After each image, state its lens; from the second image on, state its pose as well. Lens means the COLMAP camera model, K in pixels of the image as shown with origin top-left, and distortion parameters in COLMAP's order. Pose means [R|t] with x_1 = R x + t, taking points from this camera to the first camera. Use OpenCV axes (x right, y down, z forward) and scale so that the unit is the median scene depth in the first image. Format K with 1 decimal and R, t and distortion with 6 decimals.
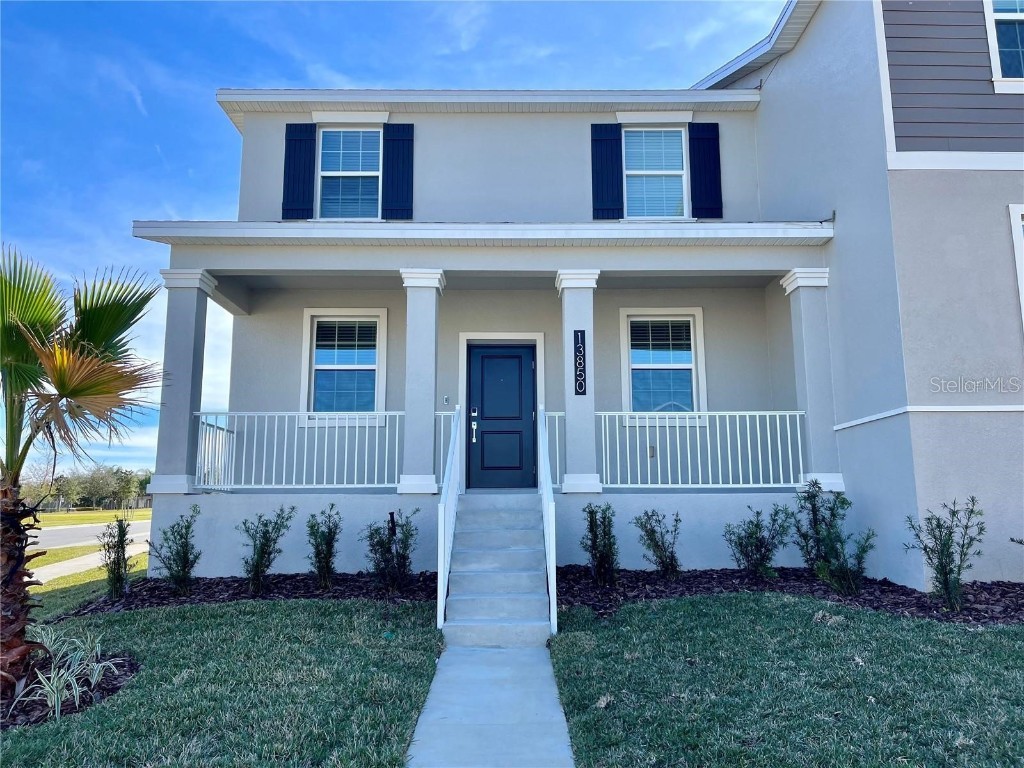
lens RADIAL K [[768.2, 0, 512.9], [0, 768.2, 384.2], [0, 0, 1]] dist [0.016353, -0.010318]
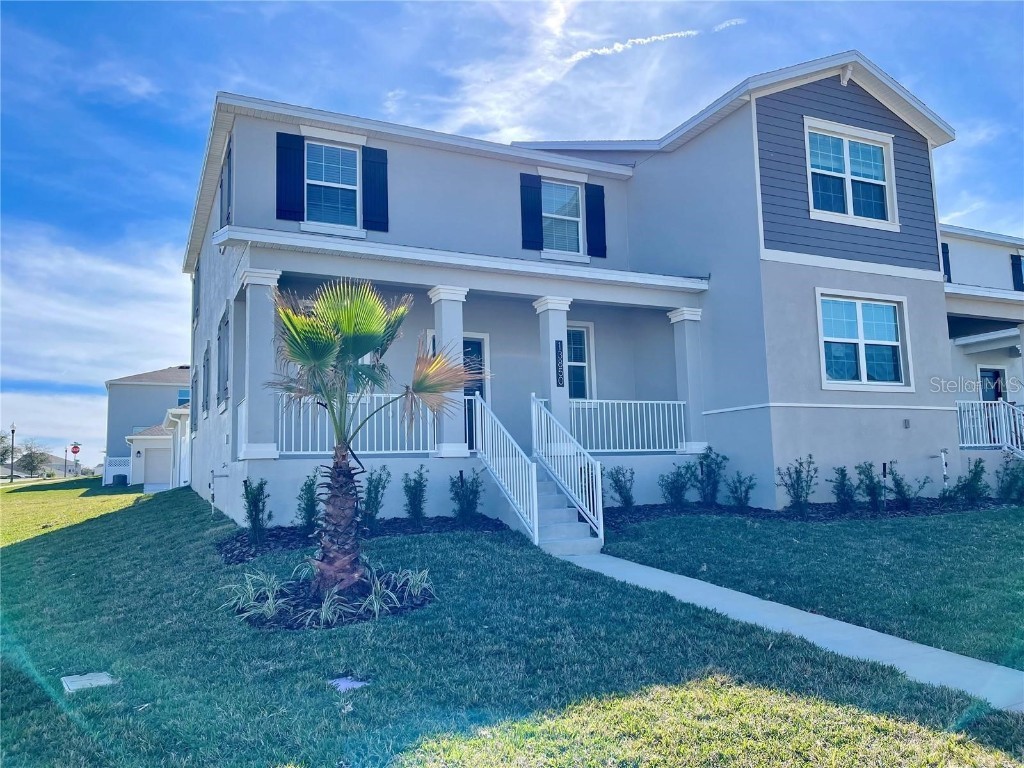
lens RADIAL K [[768.2, 0, 510.4], [0, 768.2, 385.9], [0, 0, 1]] dist [0.016353, -0.010318]
pose [[0.903657, 0.031246, 0.427116, -0.595902], [-0.050572, 0.998142, 0.033977, -0.030988], [-0.425261, -0.052304, 0.903558, -0.236228]]
